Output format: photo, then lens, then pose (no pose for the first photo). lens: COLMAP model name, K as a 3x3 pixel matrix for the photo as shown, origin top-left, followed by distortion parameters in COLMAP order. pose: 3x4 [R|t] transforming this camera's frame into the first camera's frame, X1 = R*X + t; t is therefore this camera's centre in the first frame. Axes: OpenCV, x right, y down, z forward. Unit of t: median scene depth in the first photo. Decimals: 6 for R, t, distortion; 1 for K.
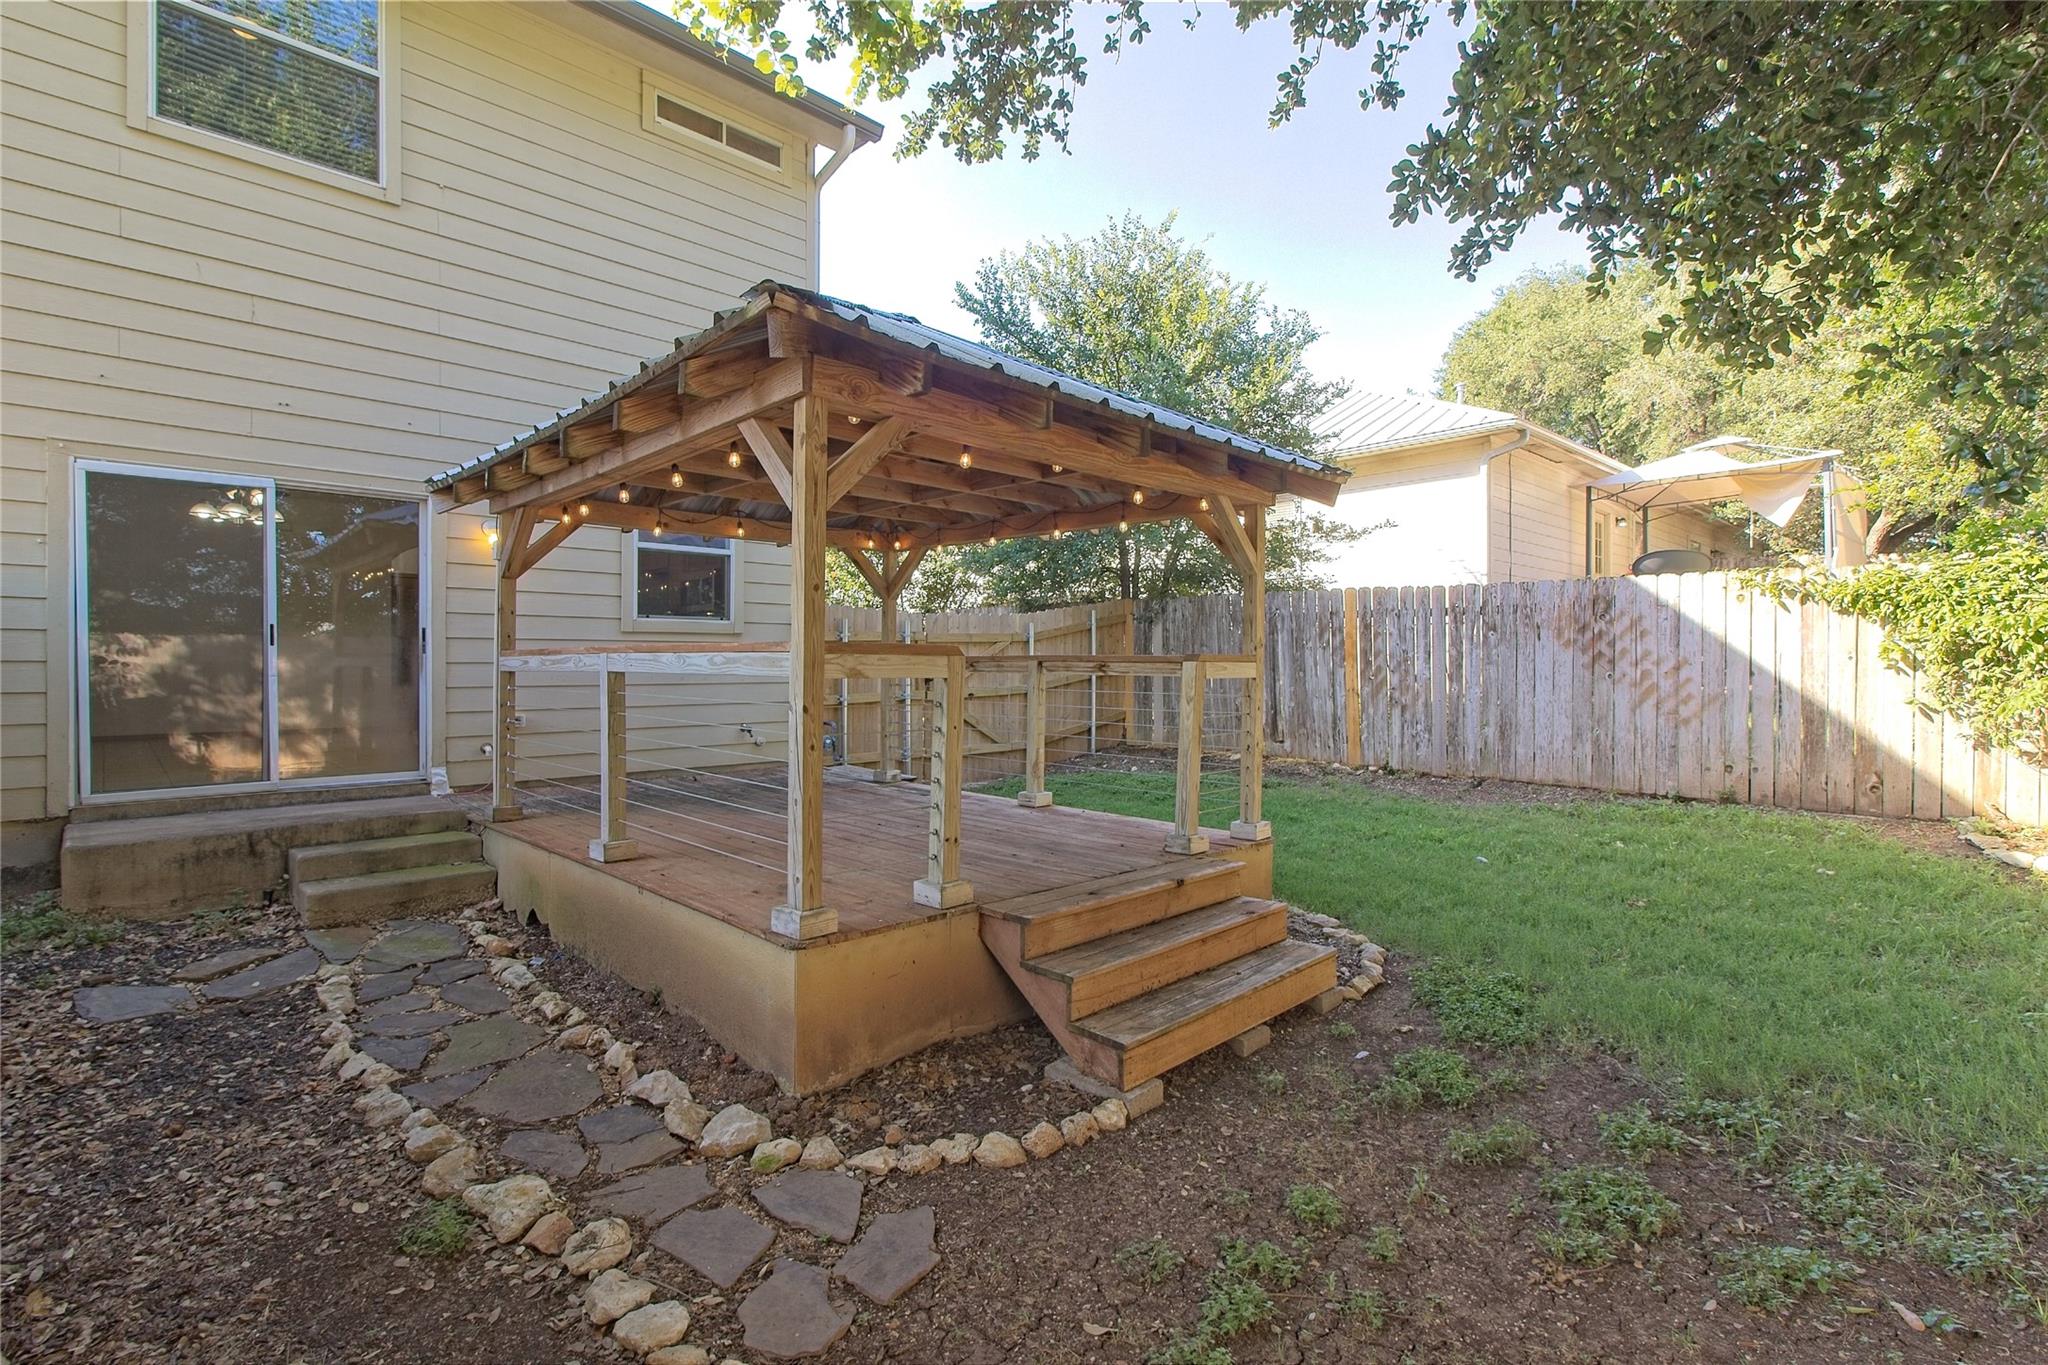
lens RADIAL K [[946.0, 0, 1011.0], [0, 946.0, 669.7], [0, 0, 1]] dist [-0.011913, 0.009619]
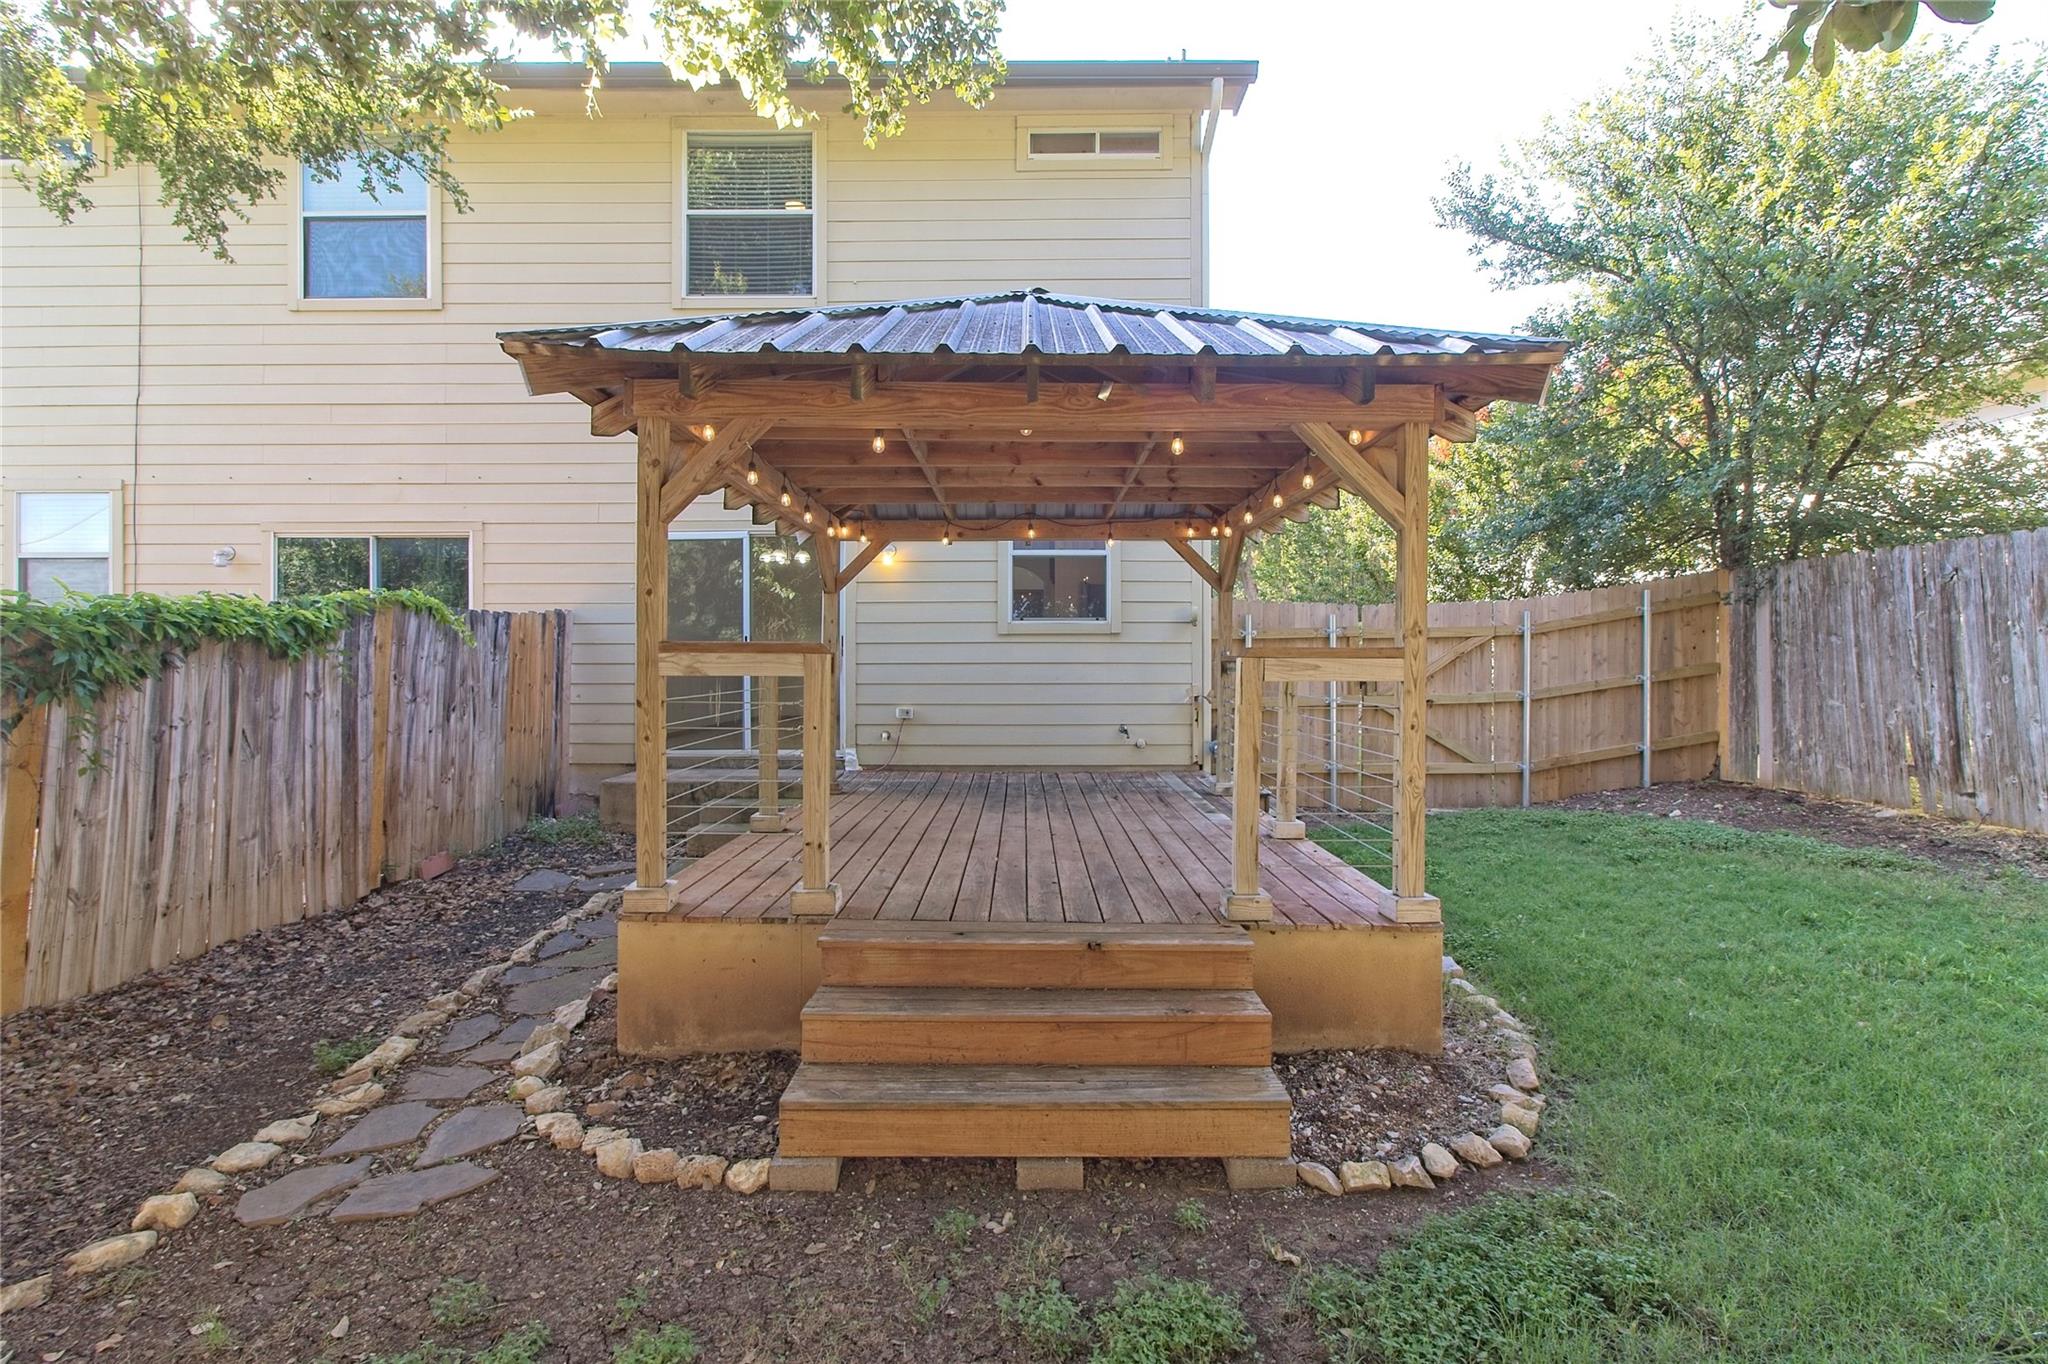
lens RADIAL K [[946.0, 0, 1016.0], [0, 946.0, 675.1], [0, 0, 1]] dist [-0.011913, 0.009619]
pose [[0.709080, 0.003866, -0.705118, 0.441081], [-0.001827, 0.999992, 0.003646, 0.001798], [0.705126, -0.001297, 0.709081, 0.271122]]
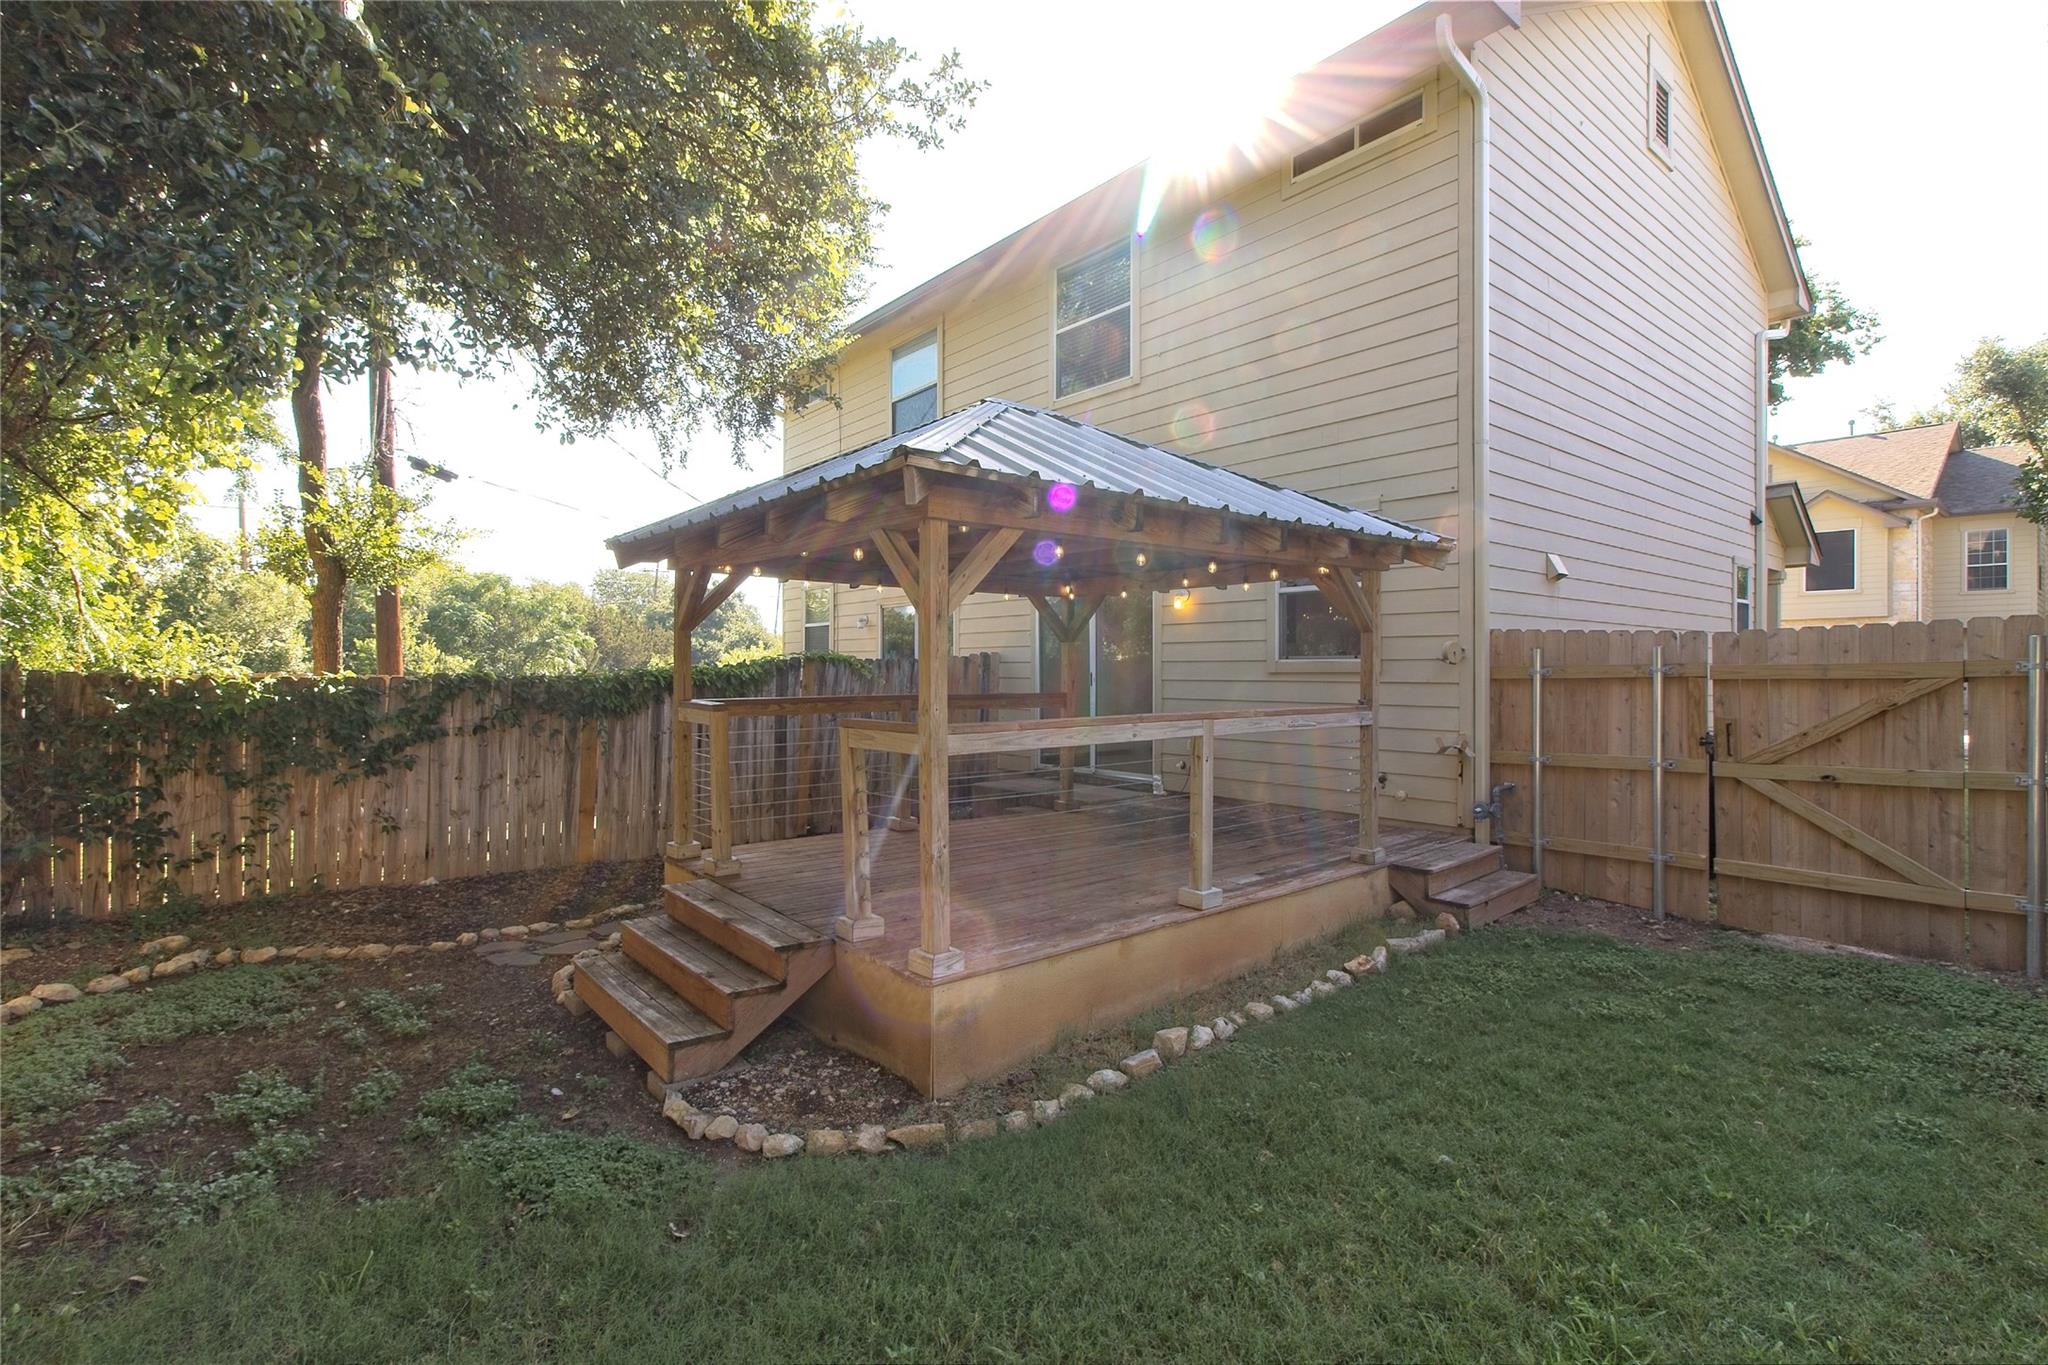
lens RADIAL K [[946.0, 0, 1019.2], [0, 946.0, 673.5], [0, 0, 1]] dist [-0.011913, 0.009619]
pose [[-0.080495, 0.002355, -0.996752, 0.819655], [-0.007175, 0.999970, 0.002942, -0.048128], [0.996729, 0.007388, -0.080475, 0.935185]]
